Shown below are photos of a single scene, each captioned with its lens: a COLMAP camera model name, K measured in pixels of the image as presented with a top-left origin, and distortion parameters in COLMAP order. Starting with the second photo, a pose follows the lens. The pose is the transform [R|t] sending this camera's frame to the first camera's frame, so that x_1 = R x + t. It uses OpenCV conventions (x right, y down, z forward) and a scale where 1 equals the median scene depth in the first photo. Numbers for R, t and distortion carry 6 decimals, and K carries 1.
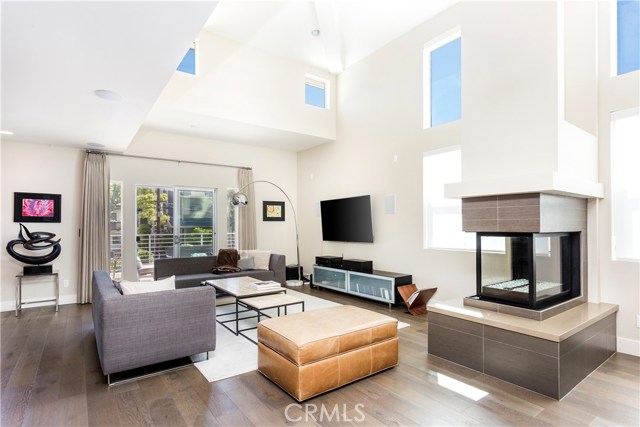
lens RADIAL K [[331.5, 0, 320.2], [0, 331.5, 218.9], [0, 0, 1]] dist [0.004566, 0.000276]
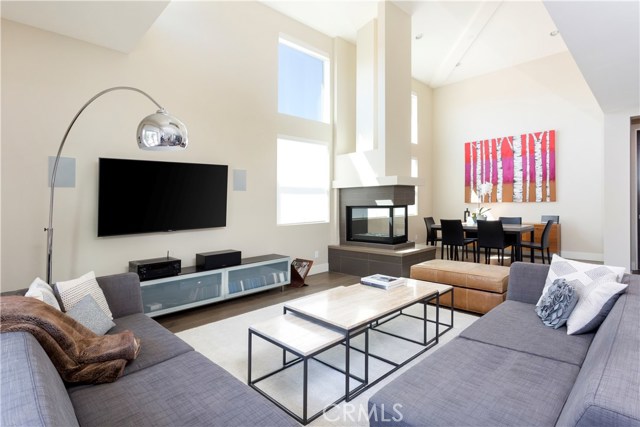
lens RADIAL K [[331.5, 0, 319.1], [0, 331.5, 207.9], [0, 0, 1]] dist [0.004566, 0.000276]
pose [[-0.137184, -0.007598, 0.990516, -0.676817], [-0.004627, 0.999965, 0.007030, 0.021213], [-0.990535, -0.003618, -0.137215, 0.932742]]
